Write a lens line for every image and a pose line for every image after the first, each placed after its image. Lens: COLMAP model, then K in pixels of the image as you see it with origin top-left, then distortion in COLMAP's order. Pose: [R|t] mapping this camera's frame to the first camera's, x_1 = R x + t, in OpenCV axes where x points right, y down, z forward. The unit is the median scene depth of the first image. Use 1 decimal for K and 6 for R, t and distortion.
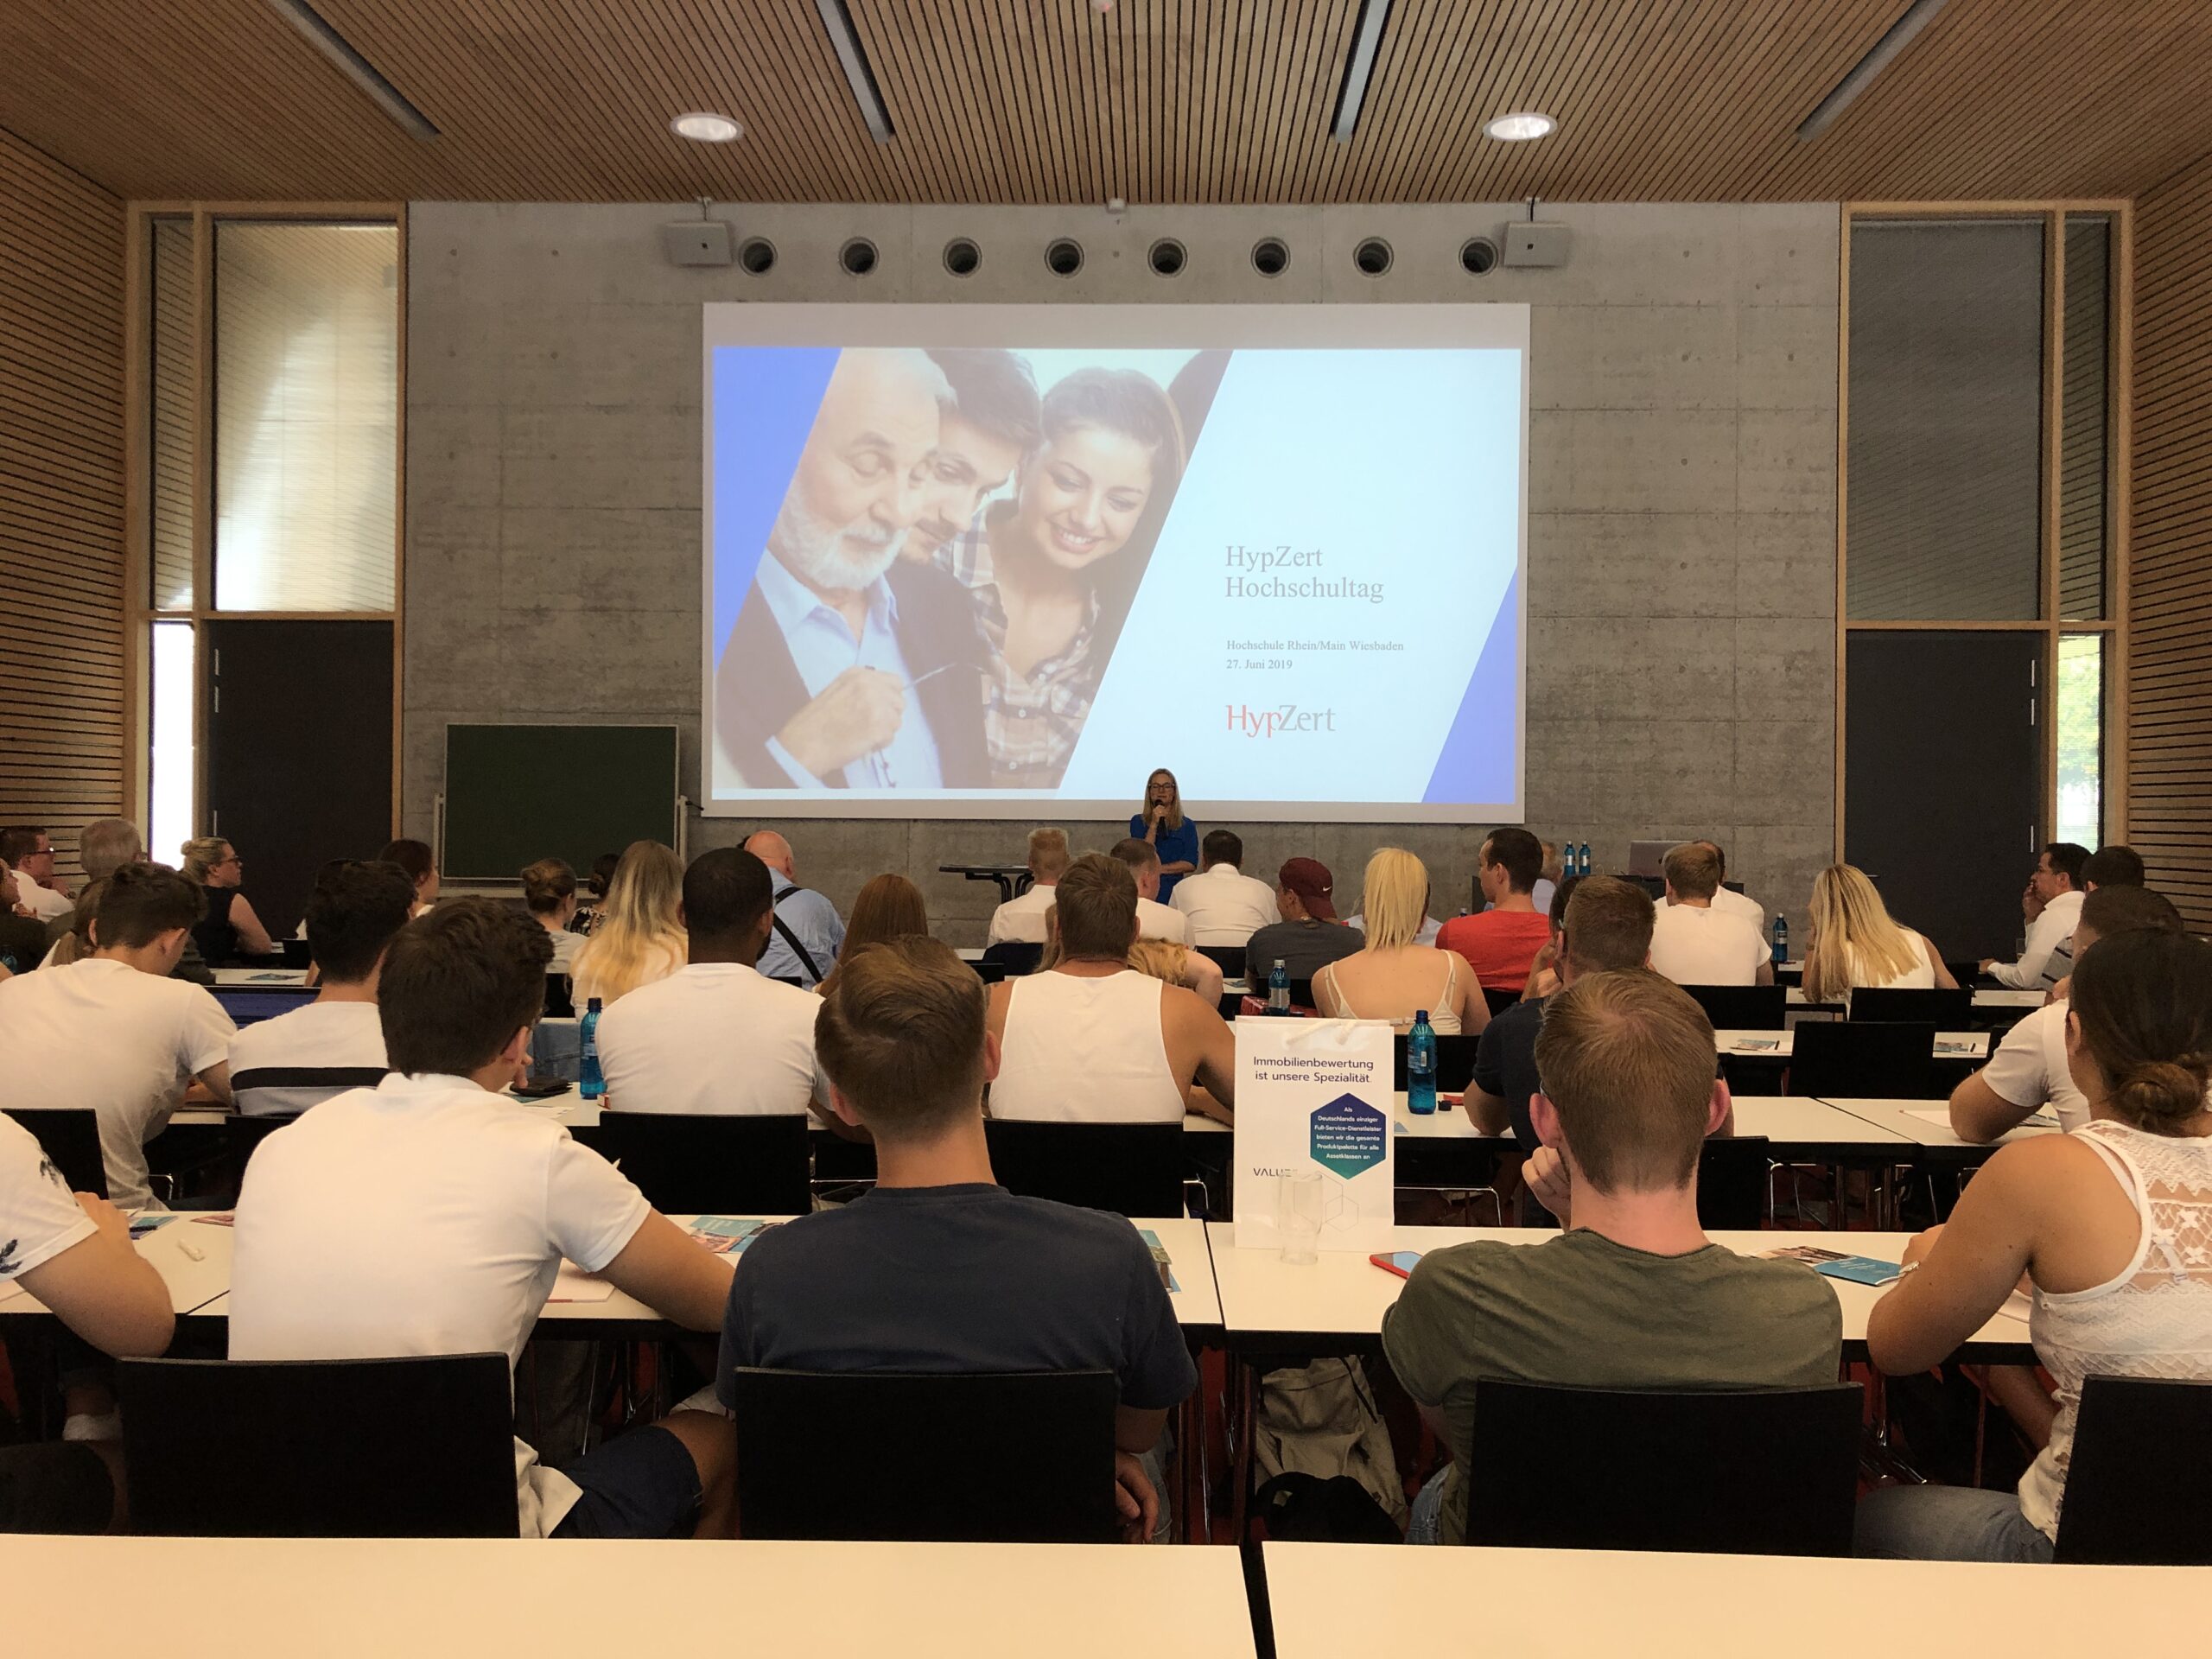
lens RADIAL K [[1800.2, 0, 1125.0], [0, 1800.2, 818.2], [0, 0, 1]] dist [0.042009, -0.046835]
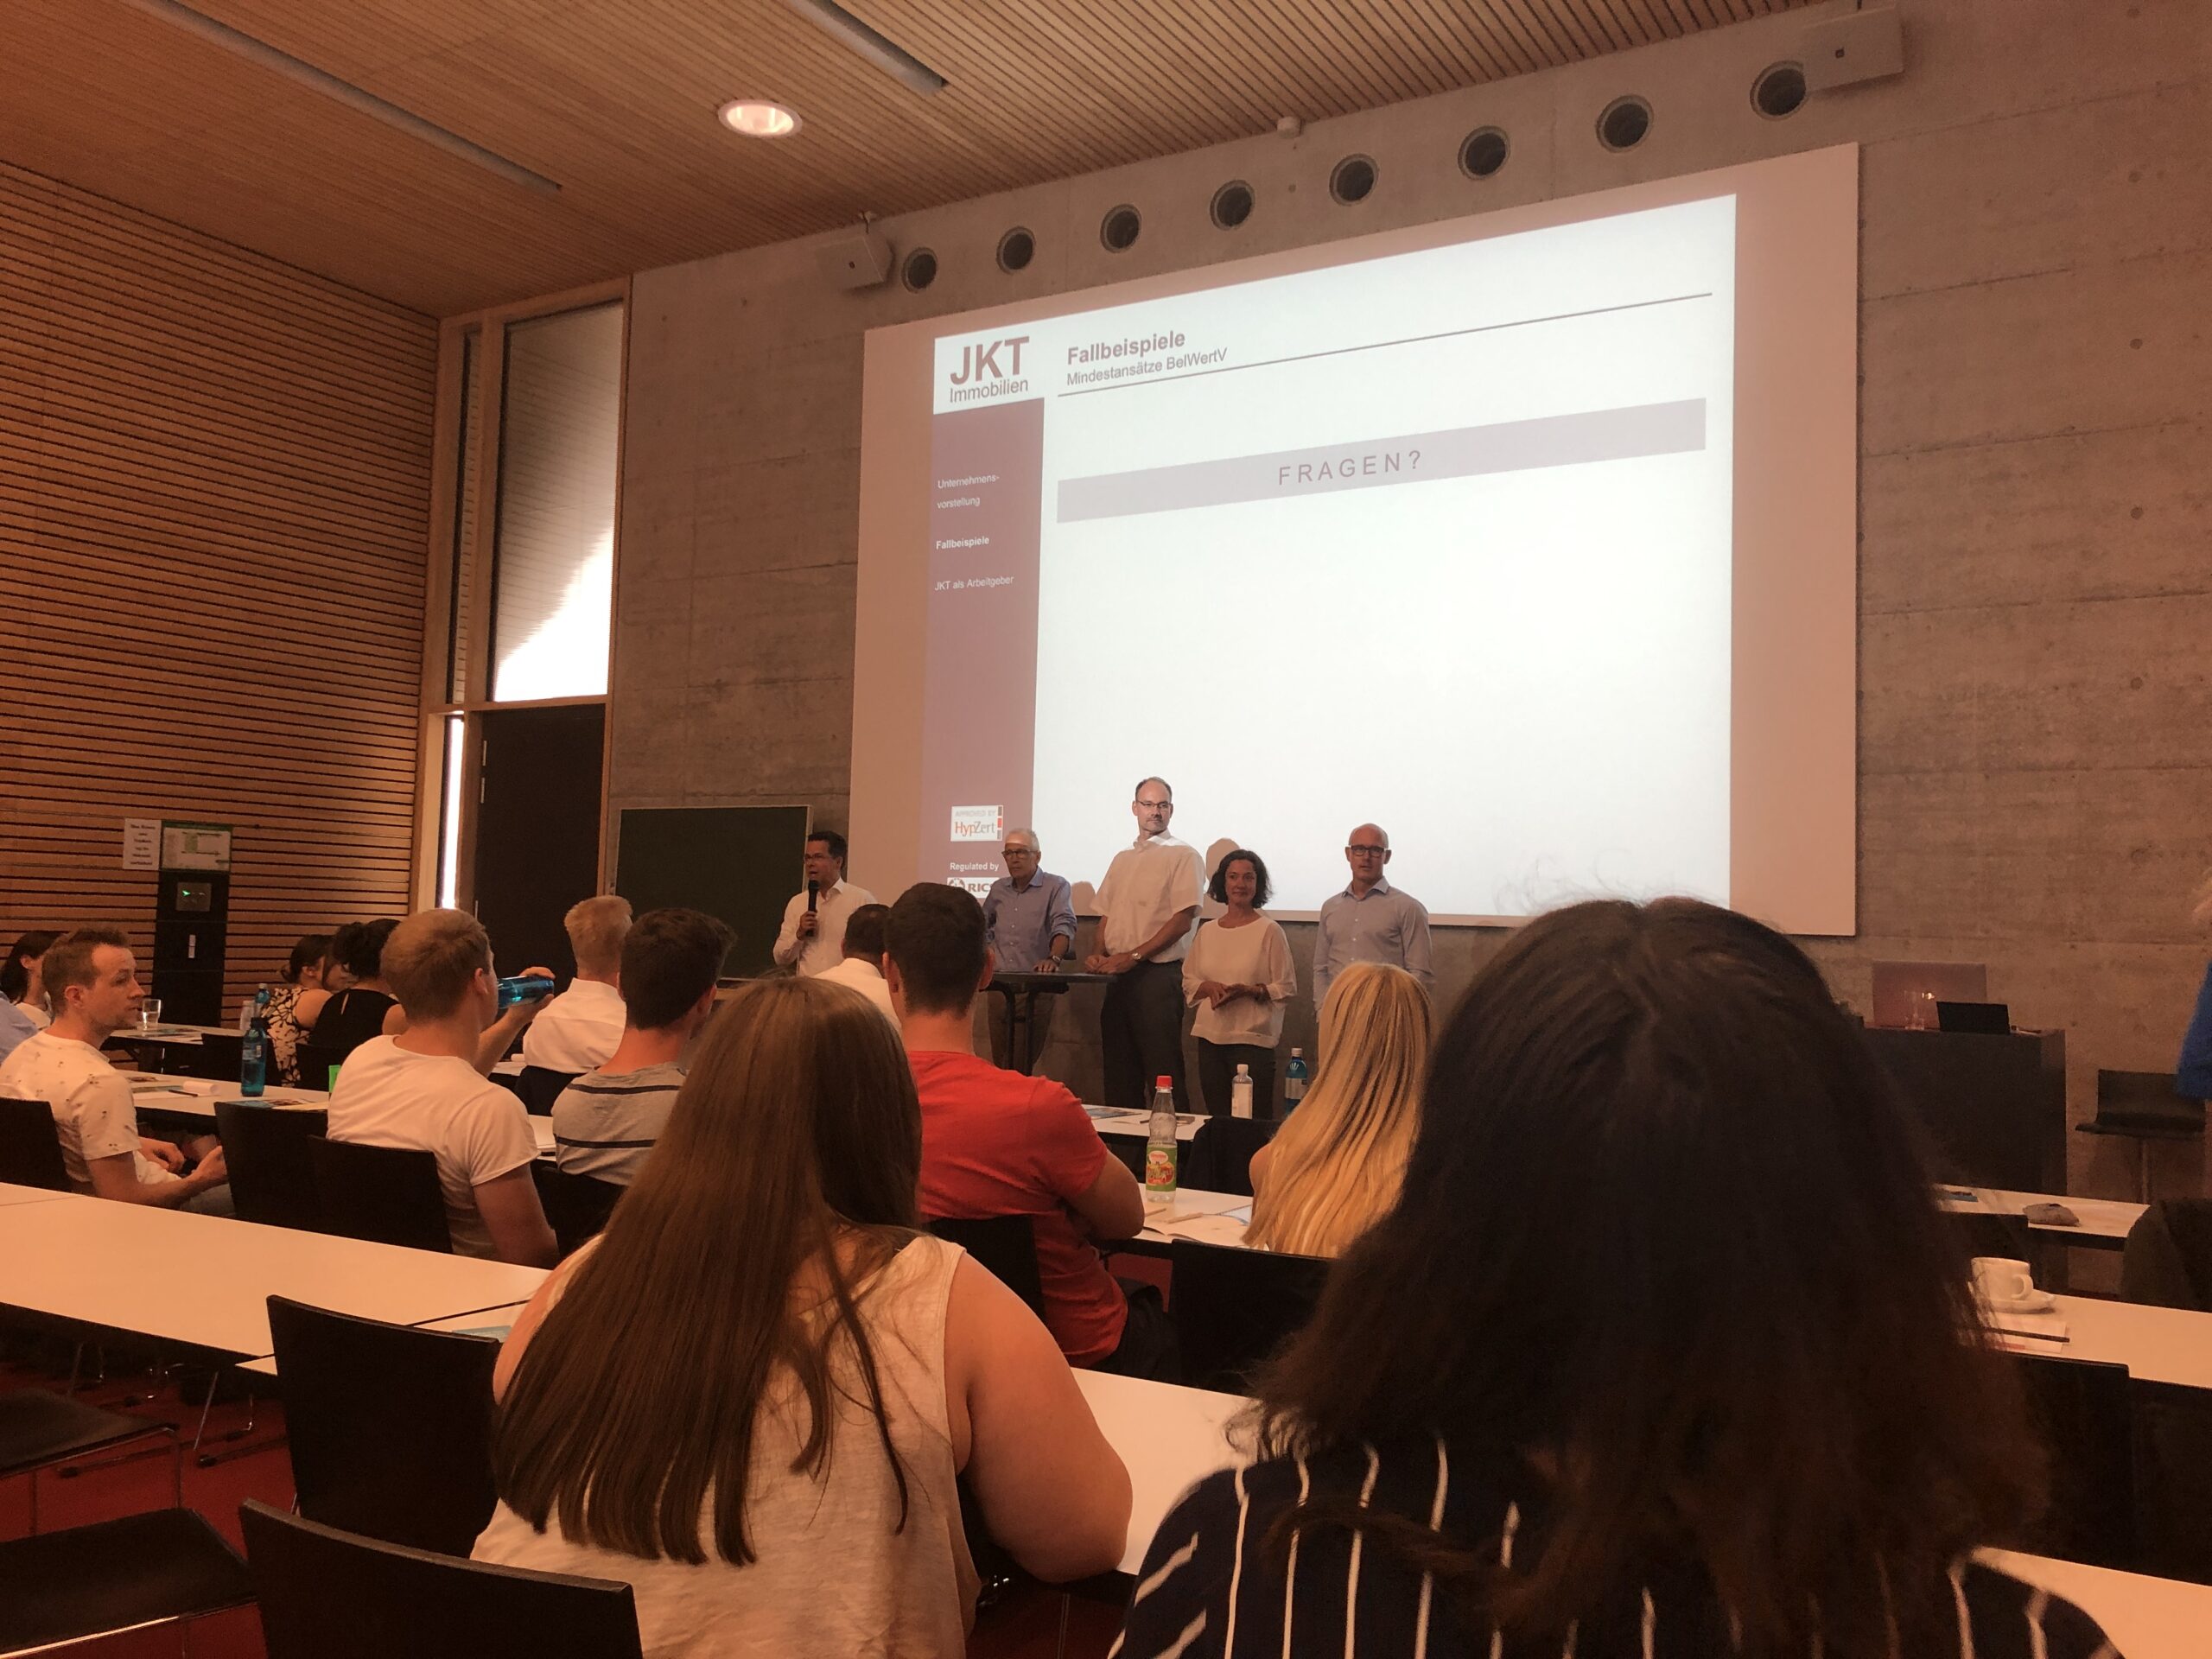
lens RADIAL K [[1800.2, 0, 1126.7], [0, 1800.2, 820.8], [0, 0, 1]] dist [0.042009, -0.046835]
pose [[0.868990, -0.013638, -0.494641, 0.314100], [-0.022769, 0.997459, -0.067501, 0.011597], [0.494305, 0.069920, 0.866472, 0.314272]]
